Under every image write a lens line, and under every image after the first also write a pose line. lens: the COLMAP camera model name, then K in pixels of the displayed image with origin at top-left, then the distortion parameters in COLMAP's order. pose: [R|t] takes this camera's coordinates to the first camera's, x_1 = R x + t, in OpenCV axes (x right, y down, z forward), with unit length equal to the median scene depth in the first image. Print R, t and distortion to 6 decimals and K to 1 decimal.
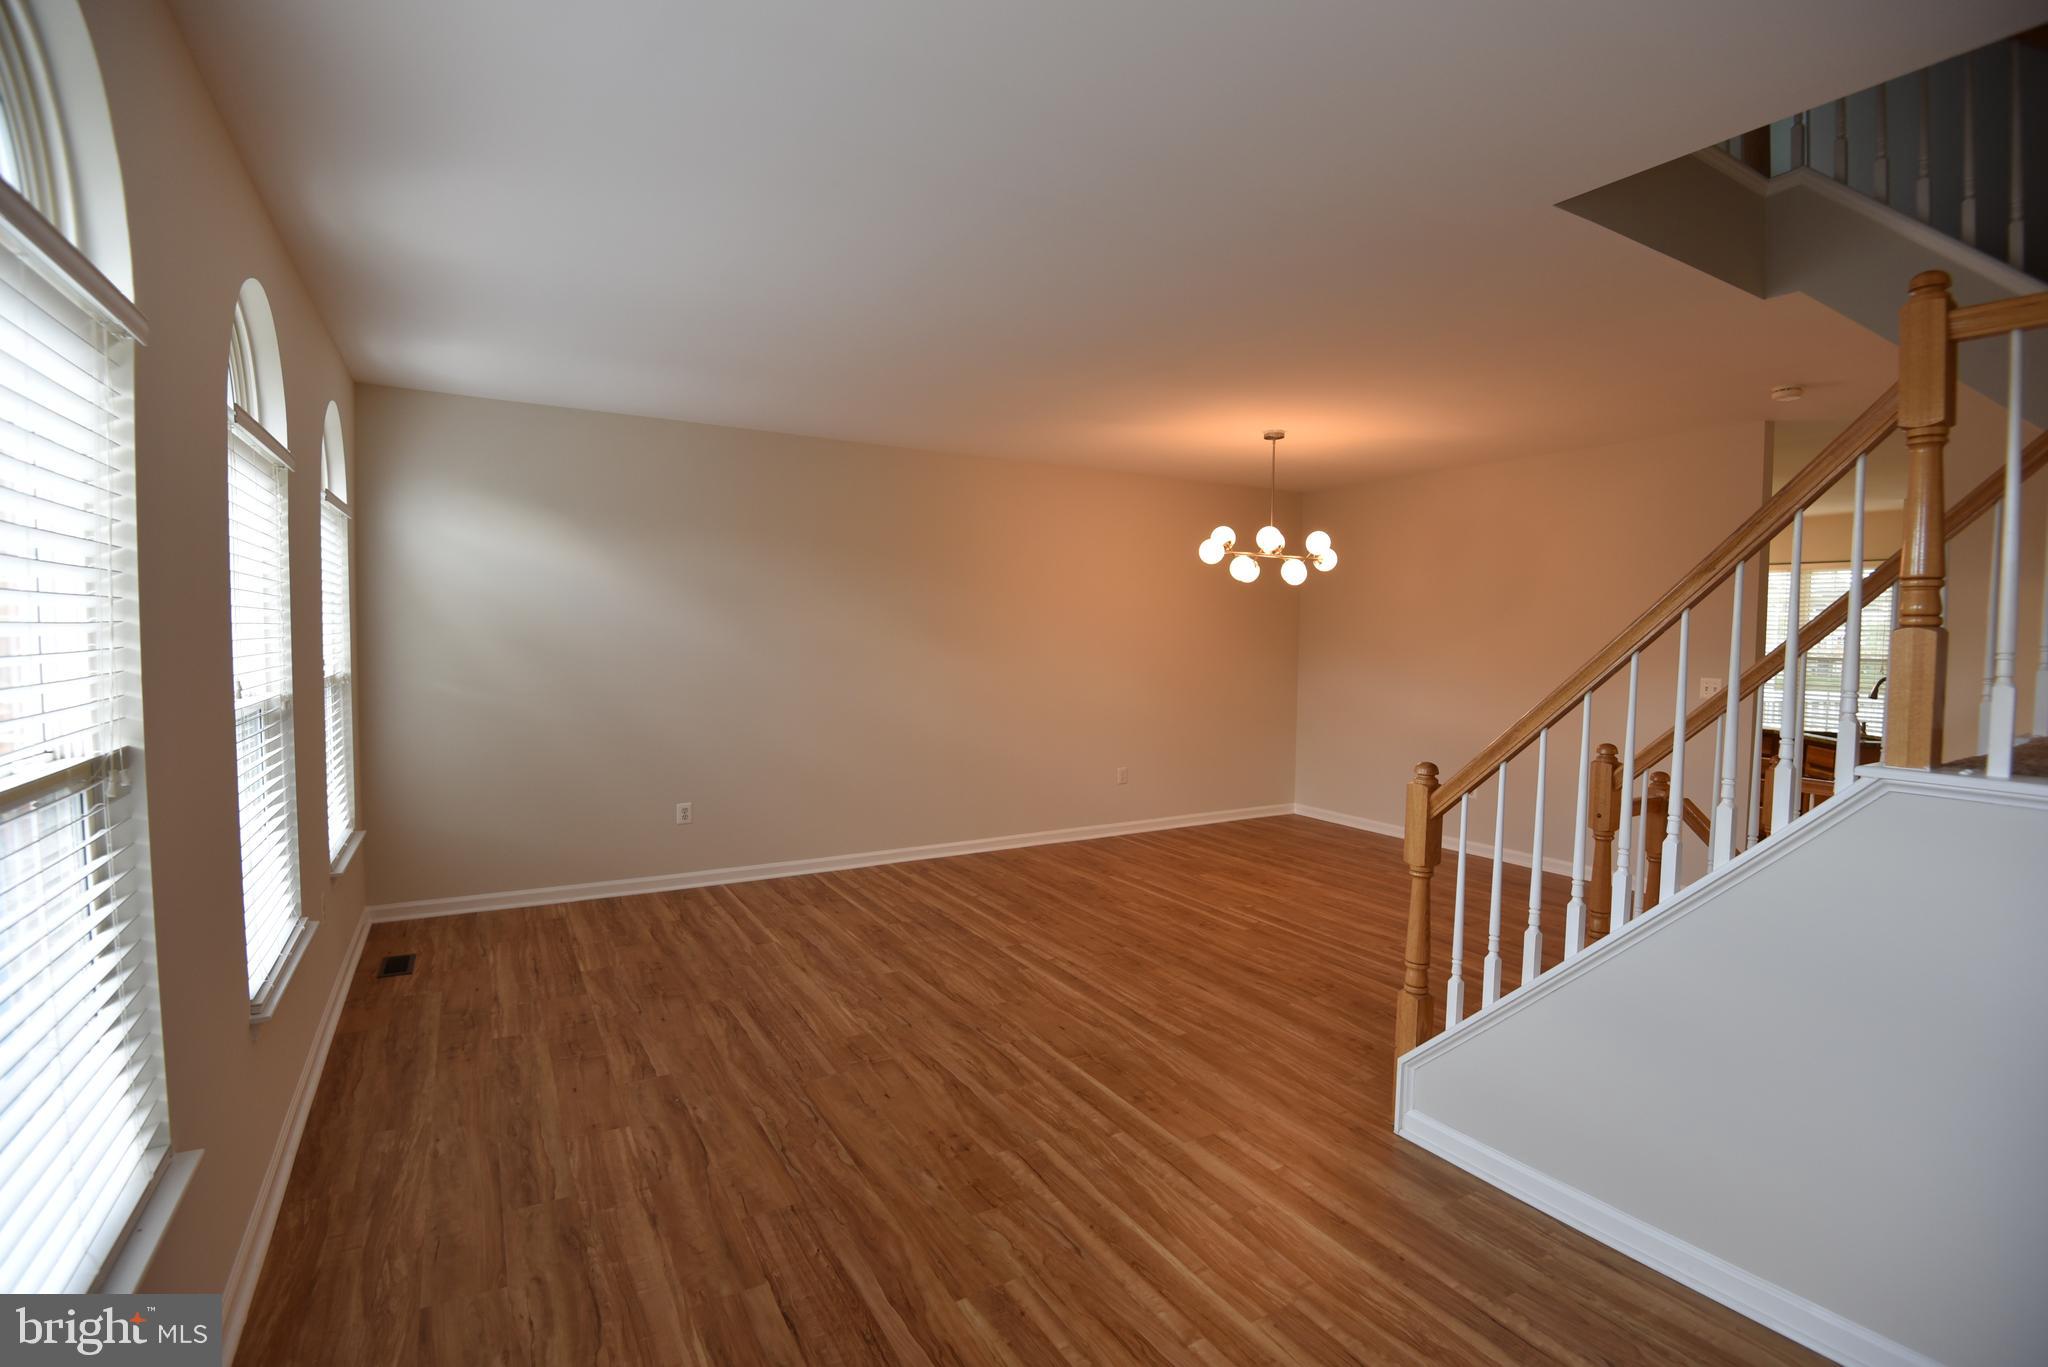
lens RADIAL K [[945.1, 0, 1016.2], [0, 945.1, 685.6], [0, 0, 1]] dist [-0.002057, -0.020903]
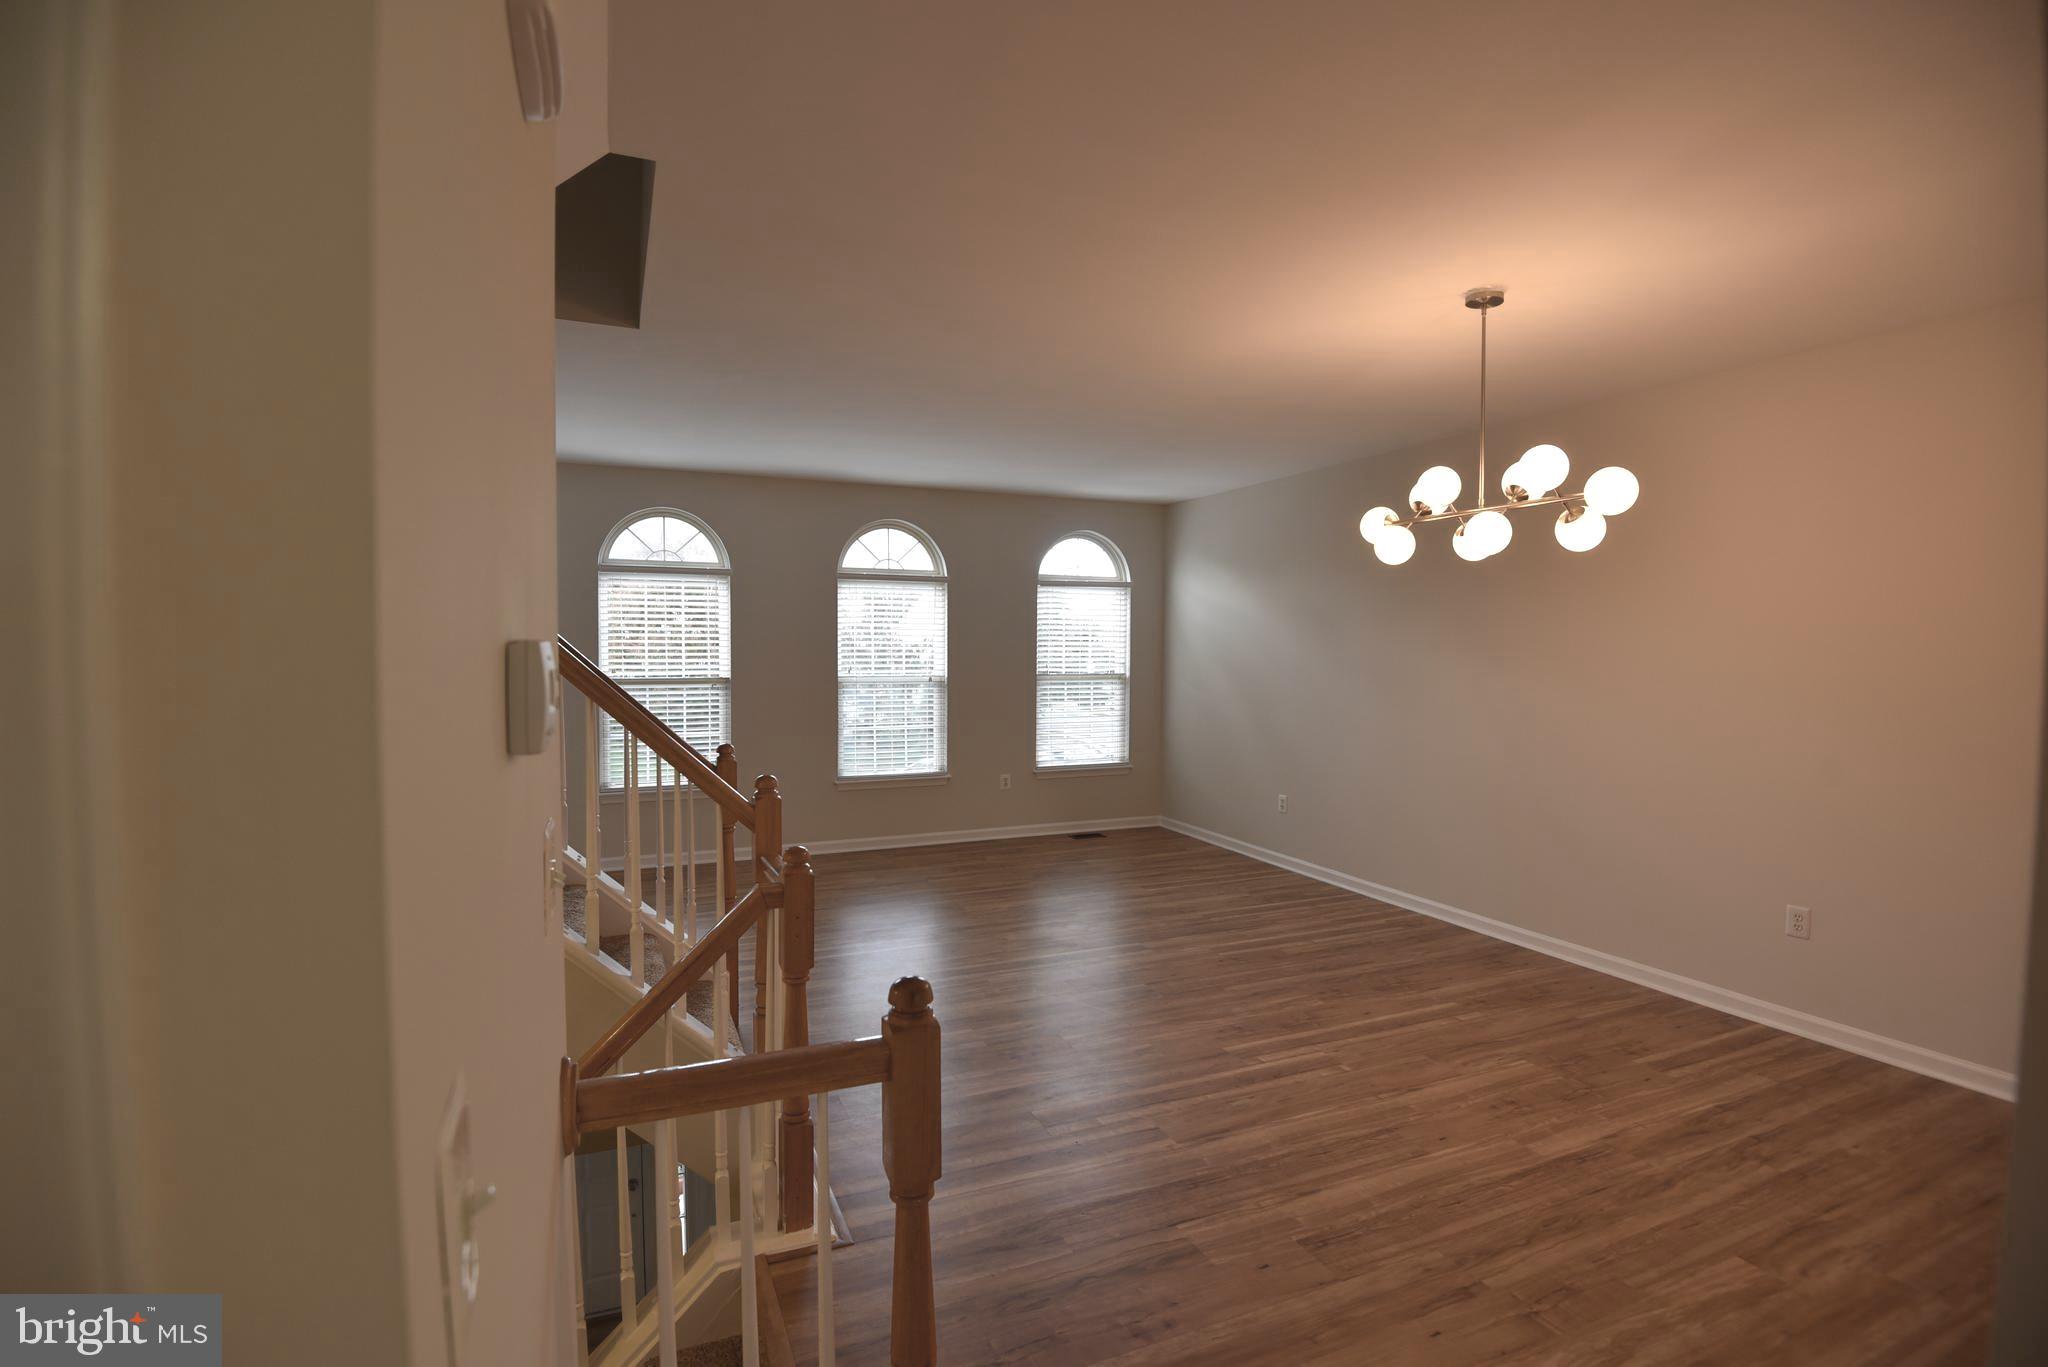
lens RADIAL K [[945.1, 0, 1016.2], [0, 945.1, 685.6], [0, 0, 1]] dist [-0.002057, -0.020903]
pose [[-0.126942, 0.027852, -0.991519, 0.886675], [-0.058742, 0.997640, 0.035545, -0.037399], [0.990169, 0.062756, -0.125006, 0.820798]]
